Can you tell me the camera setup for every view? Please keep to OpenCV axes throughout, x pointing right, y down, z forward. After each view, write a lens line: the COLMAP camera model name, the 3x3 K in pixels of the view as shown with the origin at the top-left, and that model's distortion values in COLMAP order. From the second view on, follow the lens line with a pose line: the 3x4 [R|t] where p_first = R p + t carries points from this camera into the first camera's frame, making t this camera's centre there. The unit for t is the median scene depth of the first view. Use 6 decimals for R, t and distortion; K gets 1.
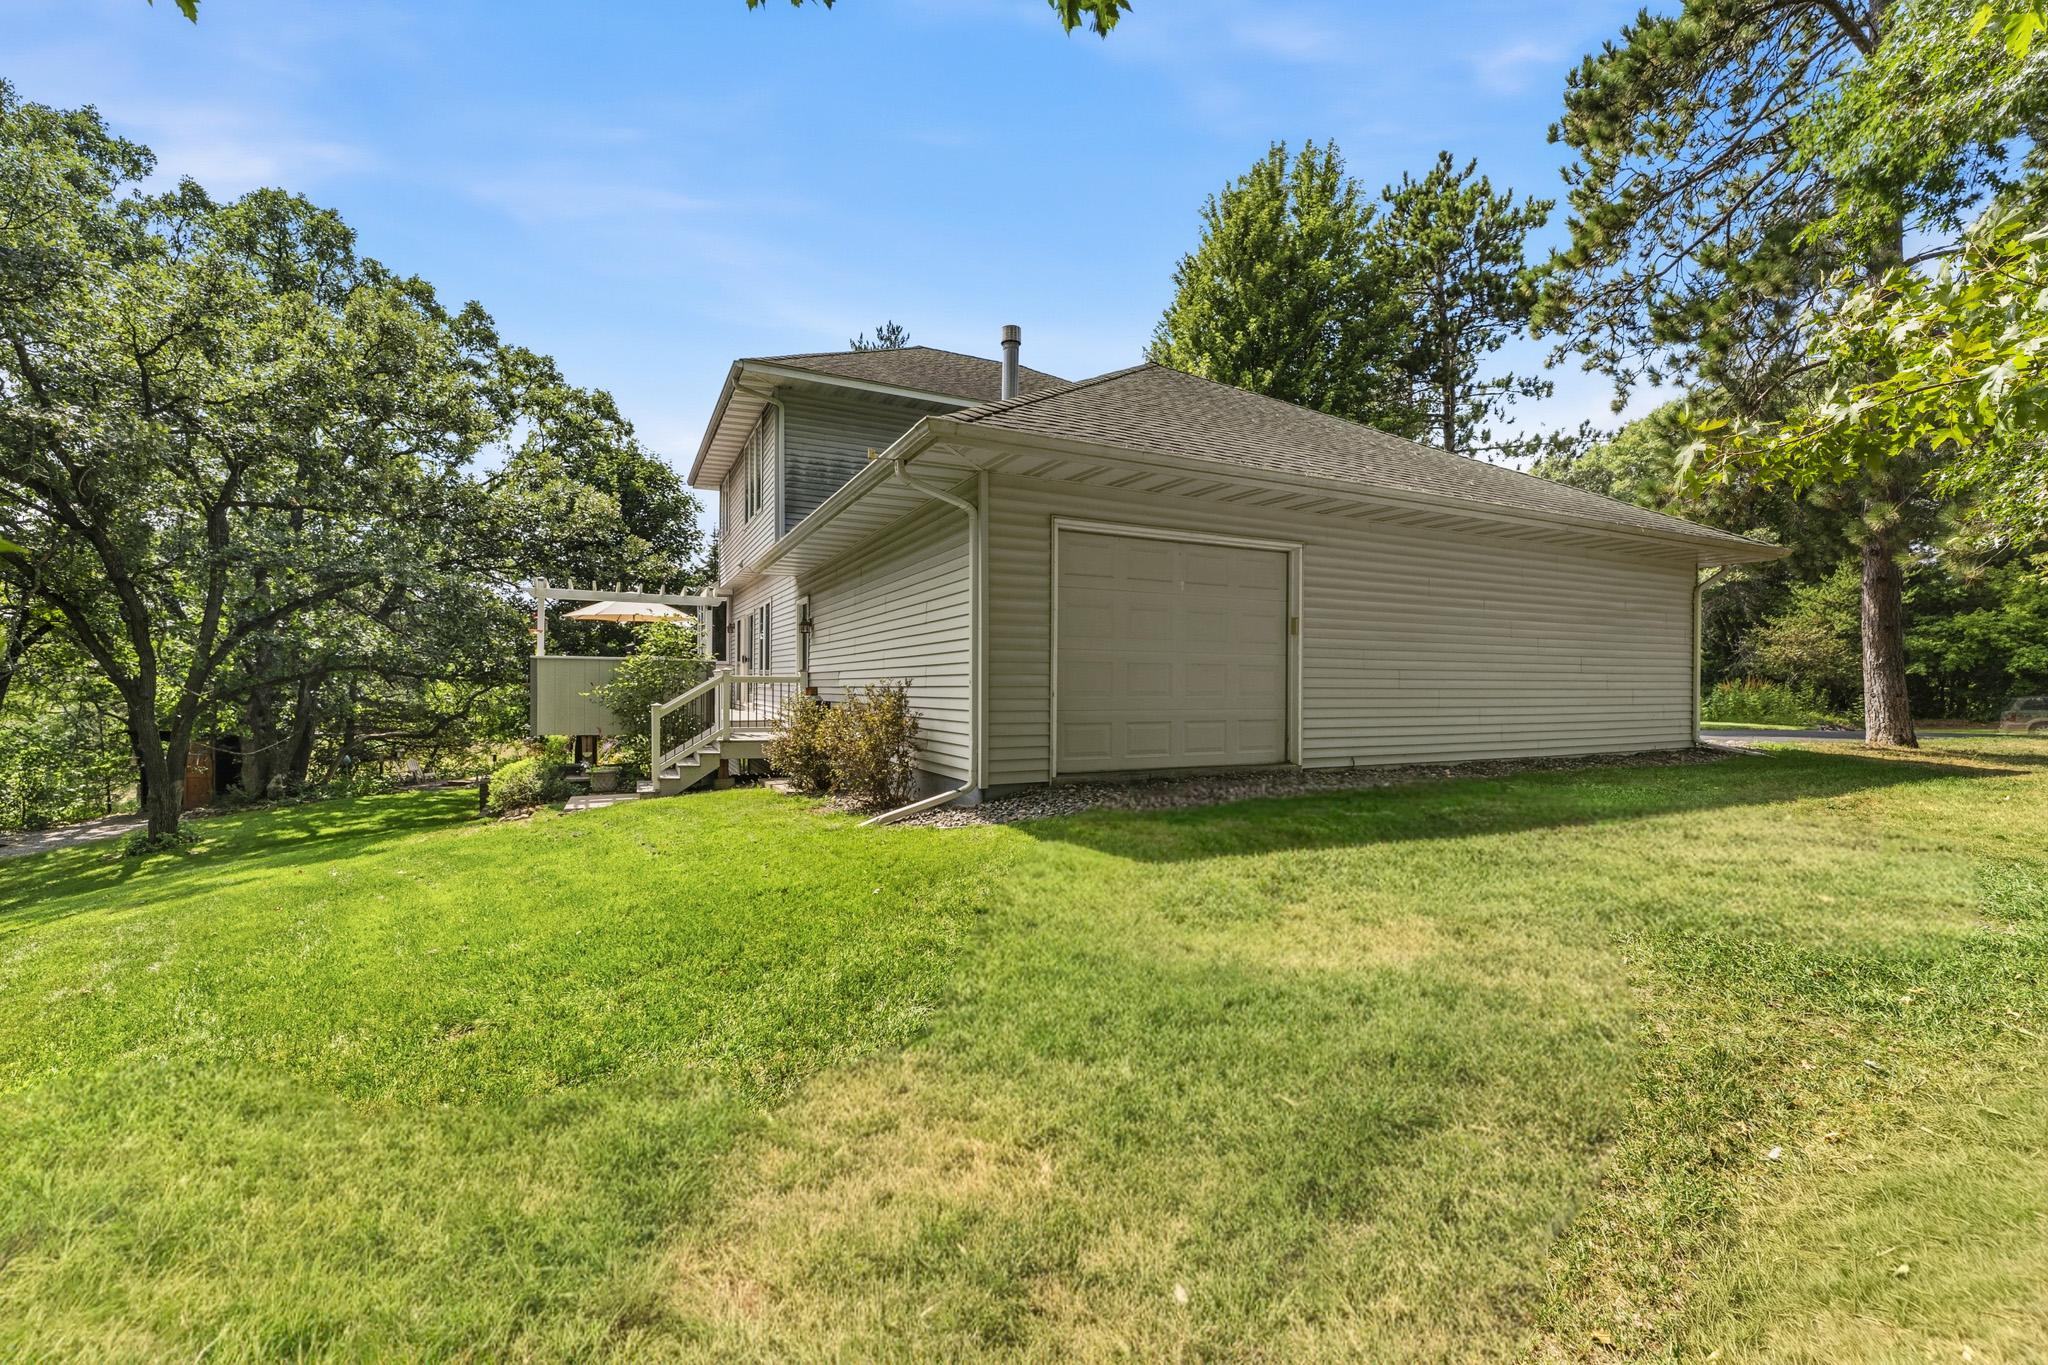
lens RADIAL K [[852.7, 0, 1017.8], [0, 852.7, 694.9], [0, 0, 1]] dist [0.000205, -0.000285]
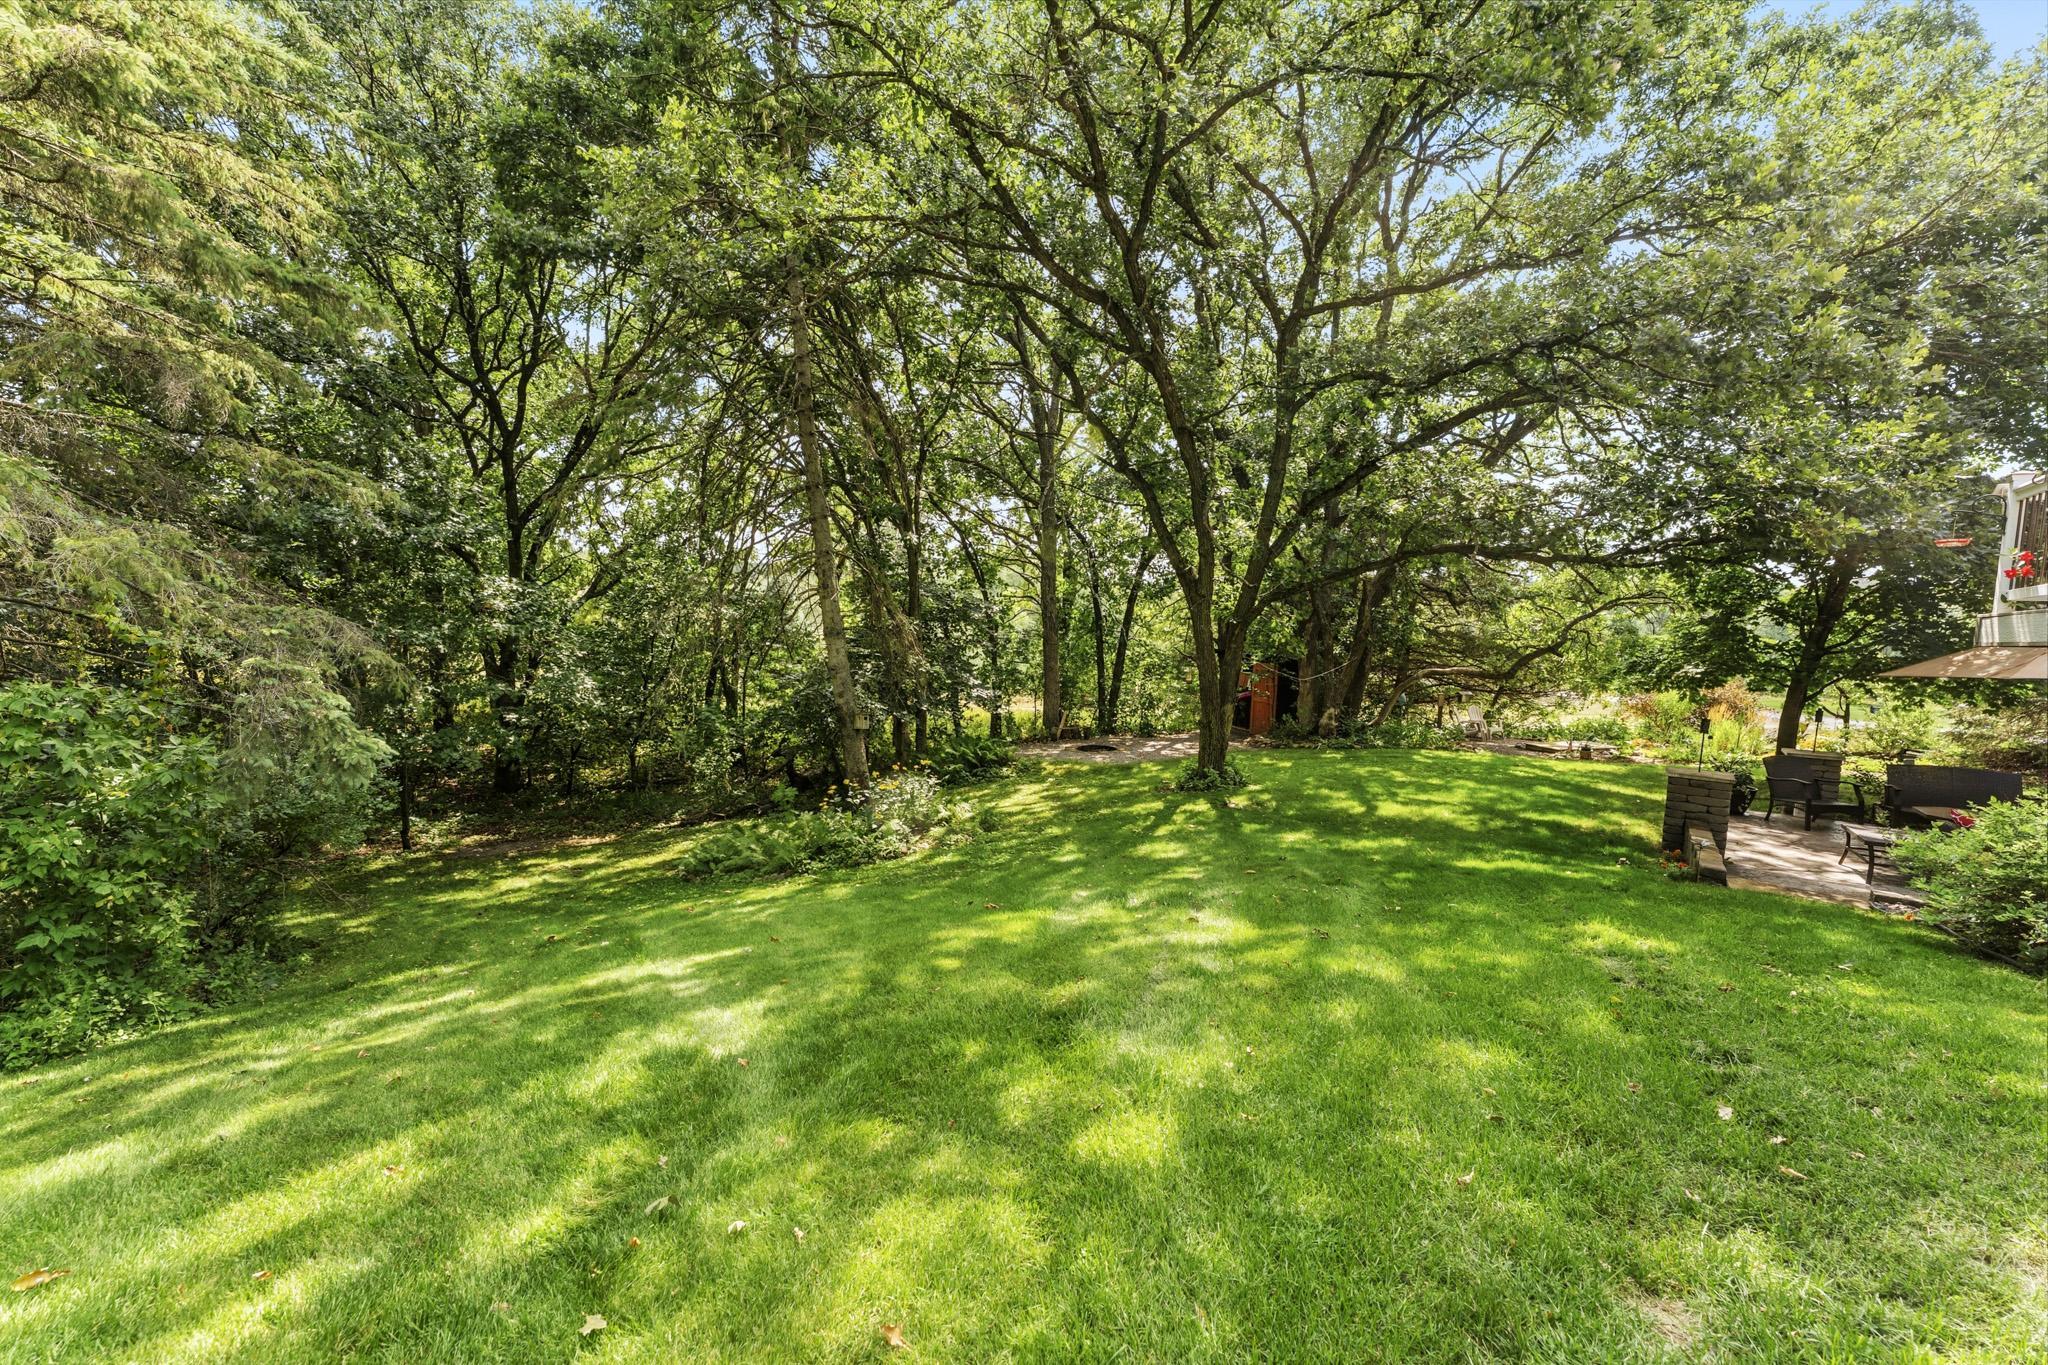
lens RADIAL K [[852.7, 0, 1017.8], [0, 852.7, 694.9], [0, 0, 1]] dist [0.000205, -0.000285]
pose [[0.478697, 0.090241, -0.873330, -0.294476], [-0.045577, 0.995917, 0.077926, 0.030122], [0.876797, 0.002501, 0.480855, 0.338796]]
